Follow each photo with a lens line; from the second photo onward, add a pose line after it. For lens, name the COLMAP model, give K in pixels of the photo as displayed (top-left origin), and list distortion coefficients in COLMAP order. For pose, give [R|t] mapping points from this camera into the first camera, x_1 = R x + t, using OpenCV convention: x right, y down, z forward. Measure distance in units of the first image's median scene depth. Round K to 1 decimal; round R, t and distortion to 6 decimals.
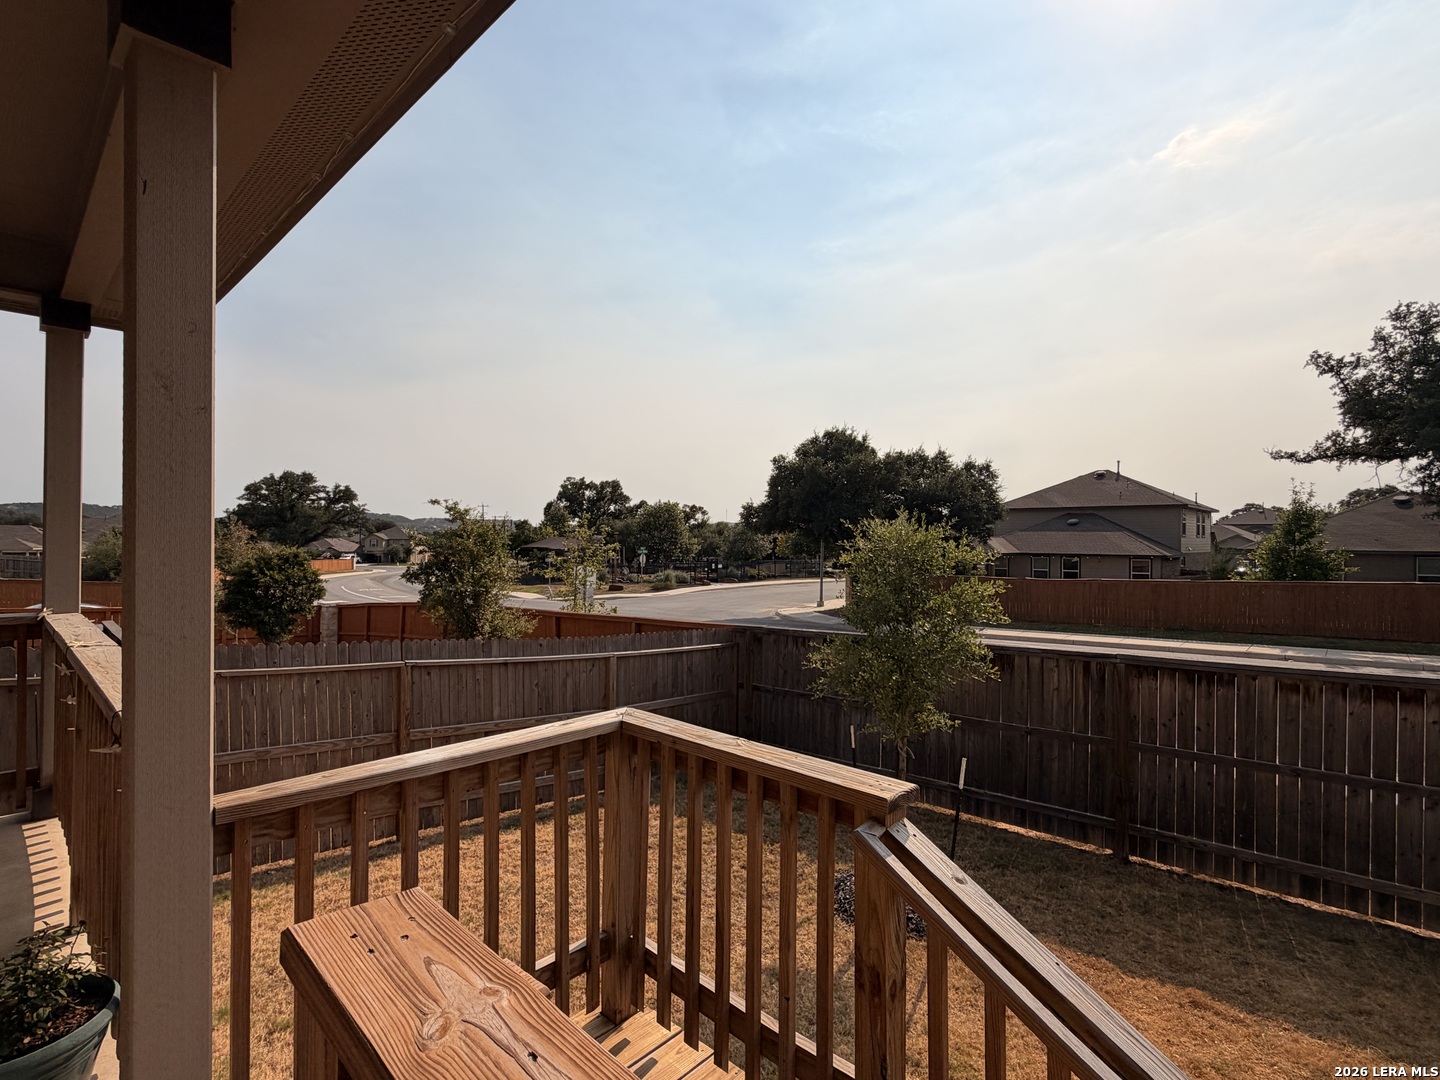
lens RADIAL K [[701.4, 0, 720.0], [0, 701.4, 540.0], [0, 0, 1]] dist [-0.000569, 0.000233]
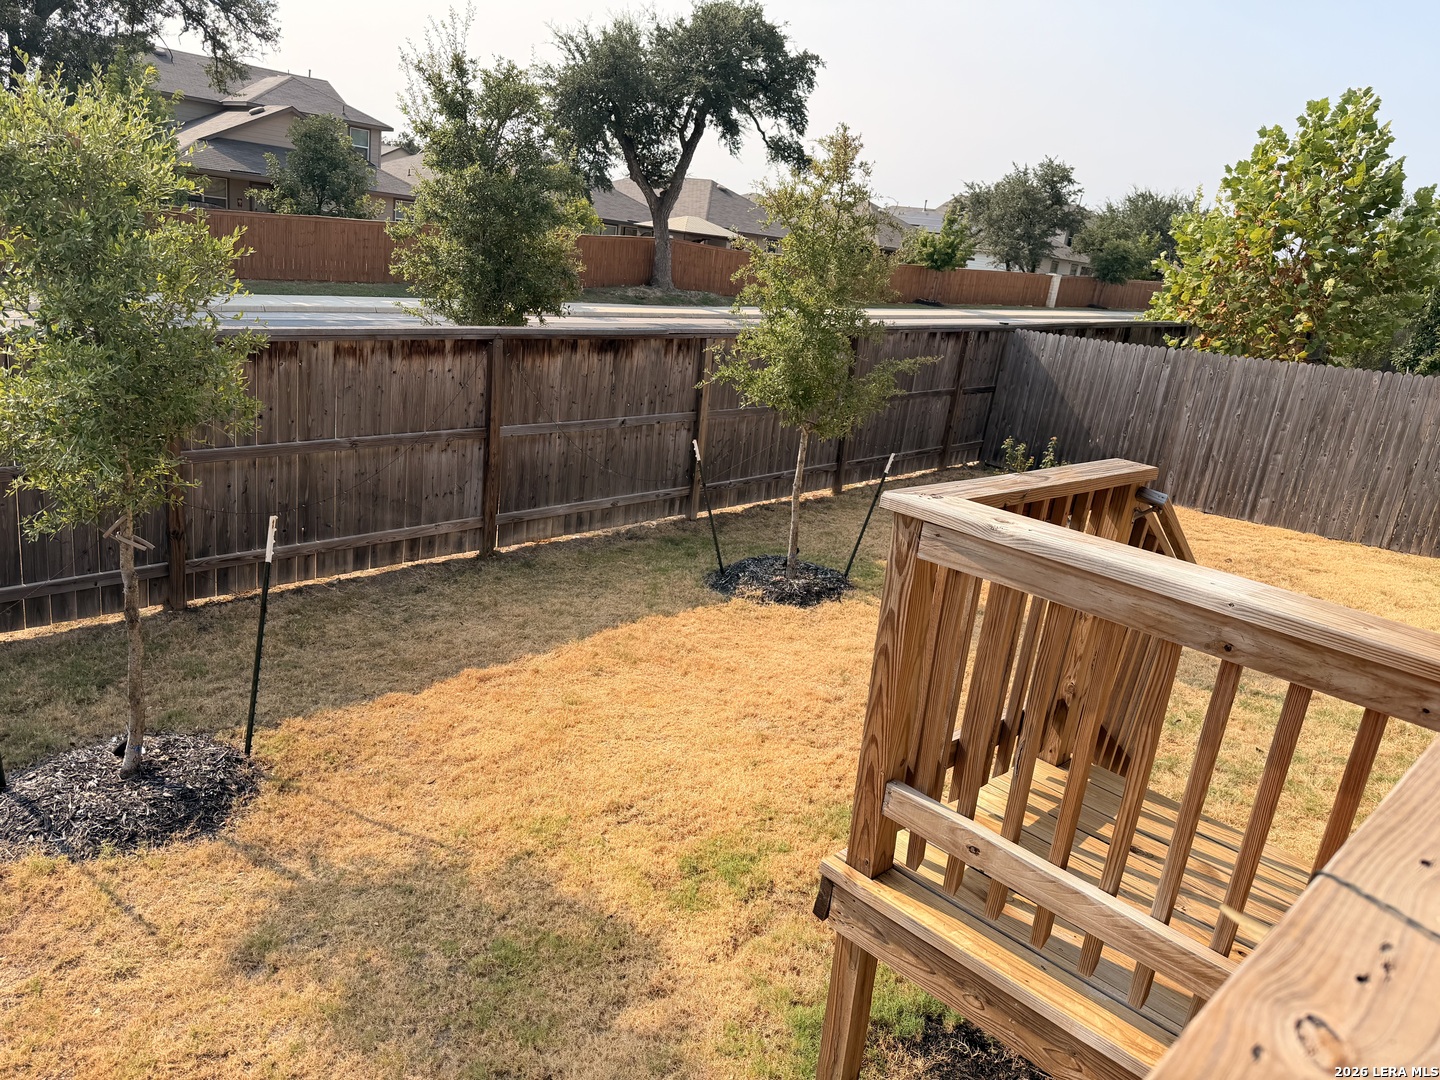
lens RADIAL K [[1018.1, 0, 716.7], [0, 1018.1, 546.6], [0, 0, 1]] dist [0.168733, -0.247339]
pose [[0.029293, -0.291481, 0.956128, -0.507231], [-0.119908, 0.948606, 0.292862, 0.002973], [-0.992353, -0.123227, -0.007164, 0.522756]]
